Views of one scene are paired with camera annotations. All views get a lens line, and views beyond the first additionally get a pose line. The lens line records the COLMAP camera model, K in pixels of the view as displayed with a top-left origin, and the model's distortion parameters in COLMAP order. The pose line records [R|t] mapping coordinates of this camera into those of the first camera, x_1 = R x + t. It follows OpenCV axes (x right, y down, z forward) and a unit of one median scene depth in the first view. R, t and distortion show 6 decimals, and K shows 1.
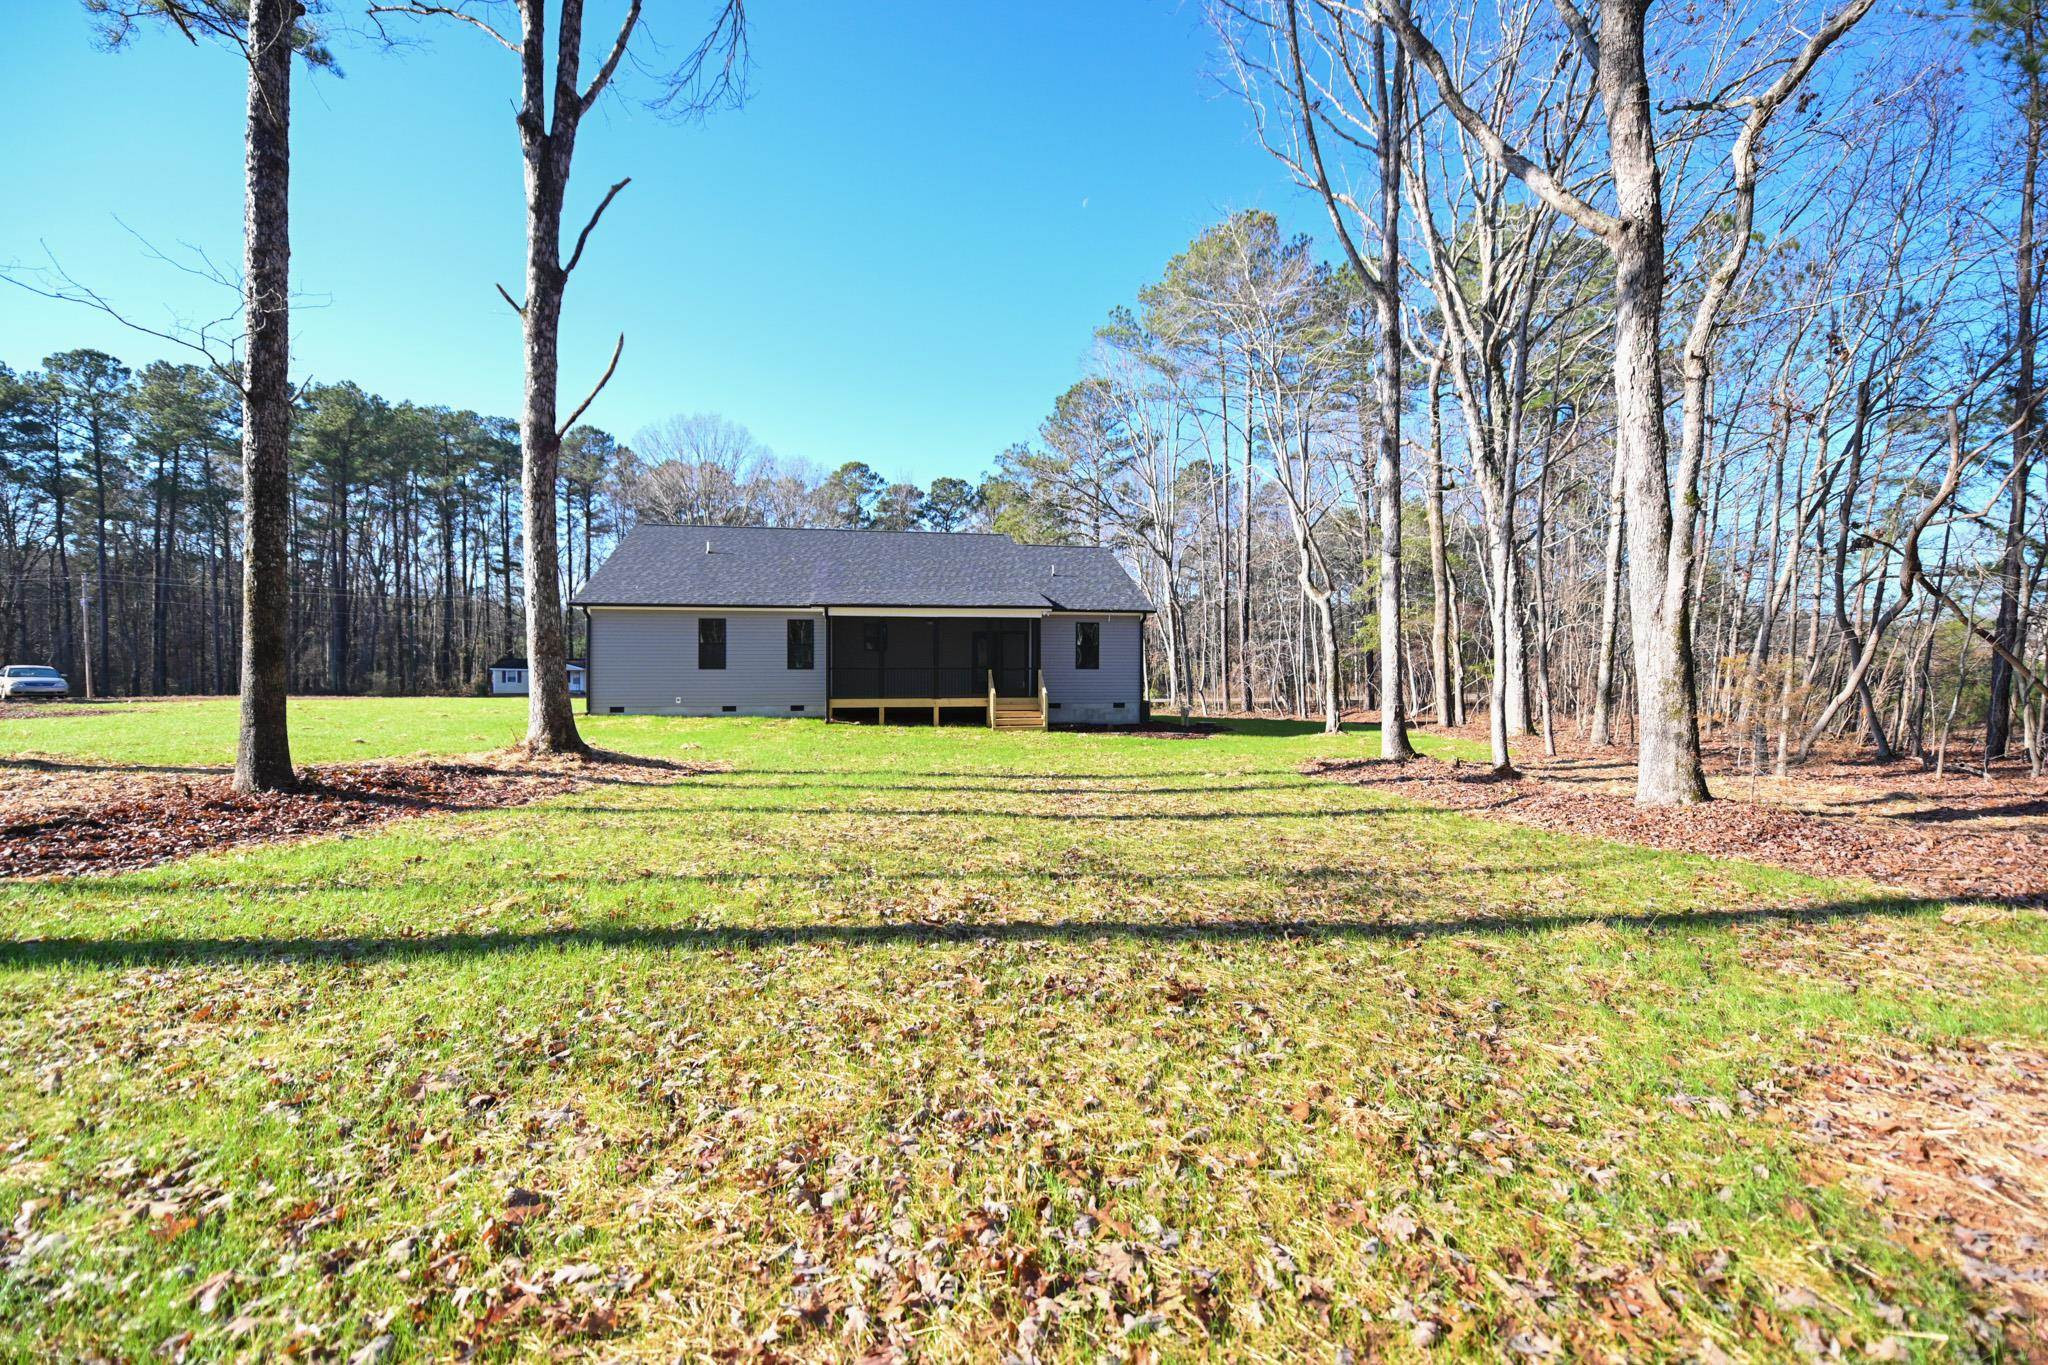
lens RADIAL K [[808.9, 0, 1022.7], [0, 808.9, 665.7], [0, 0, 1]] dist [-0.009692, -0.000210]
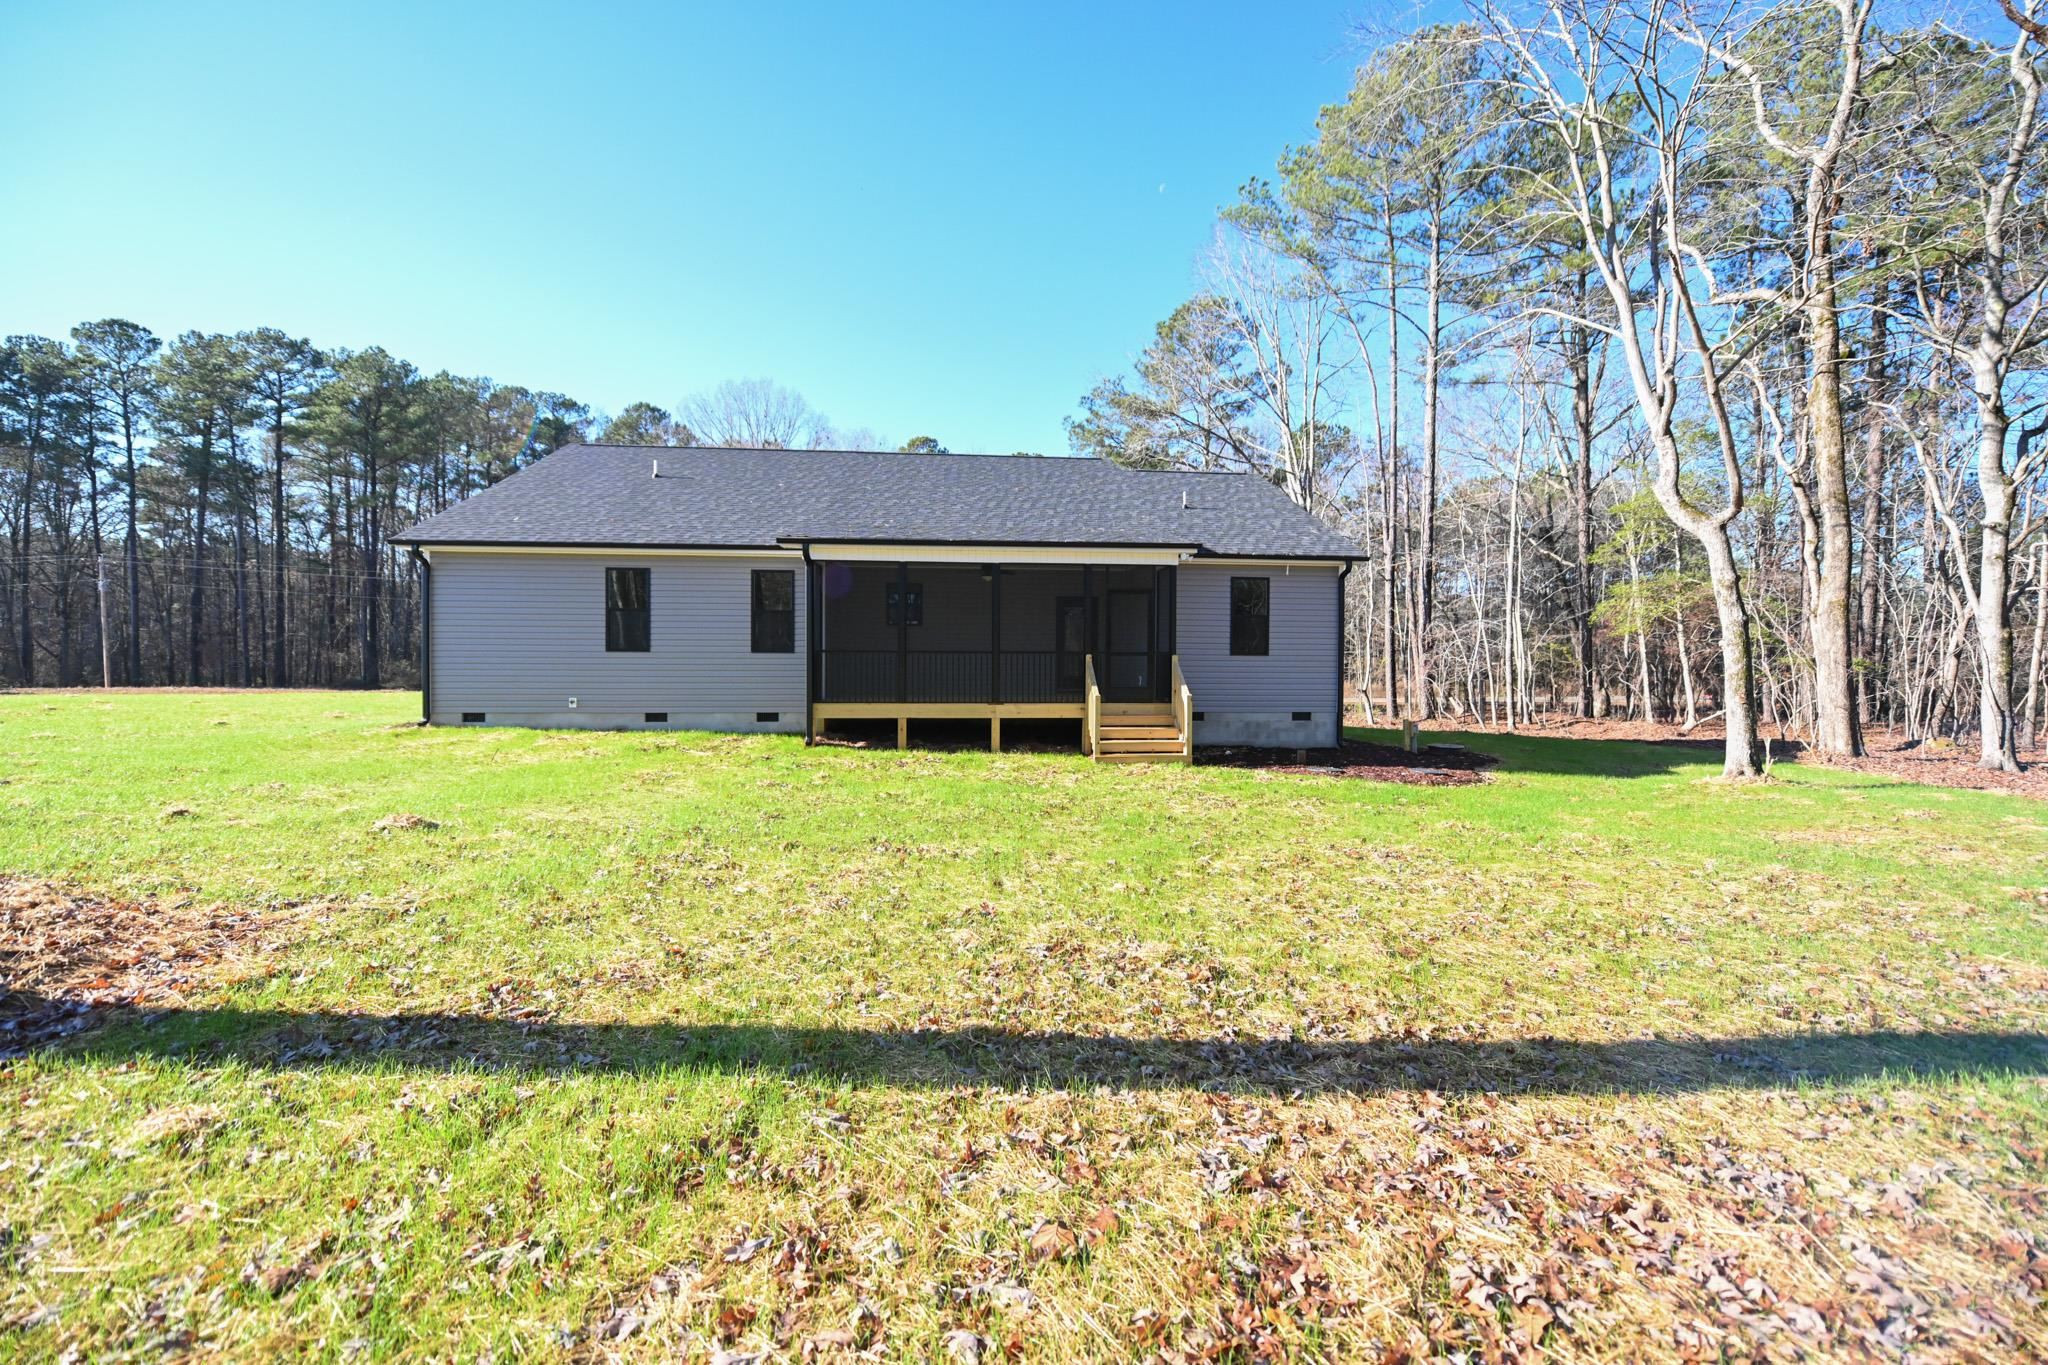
lens RADIAL K [[808.9, 0, 1022.7], [0, 808.9, 665.7], [0, 0, 1]] dist [-0.009692, -0.000210]
pose [[0.995616, 0.005240, -0.093388, -0.032924], [-0.004706, 0.999971, 0.005935, 0.009565], [0.093417, -0.005470, 0.995612, 0.415374]]
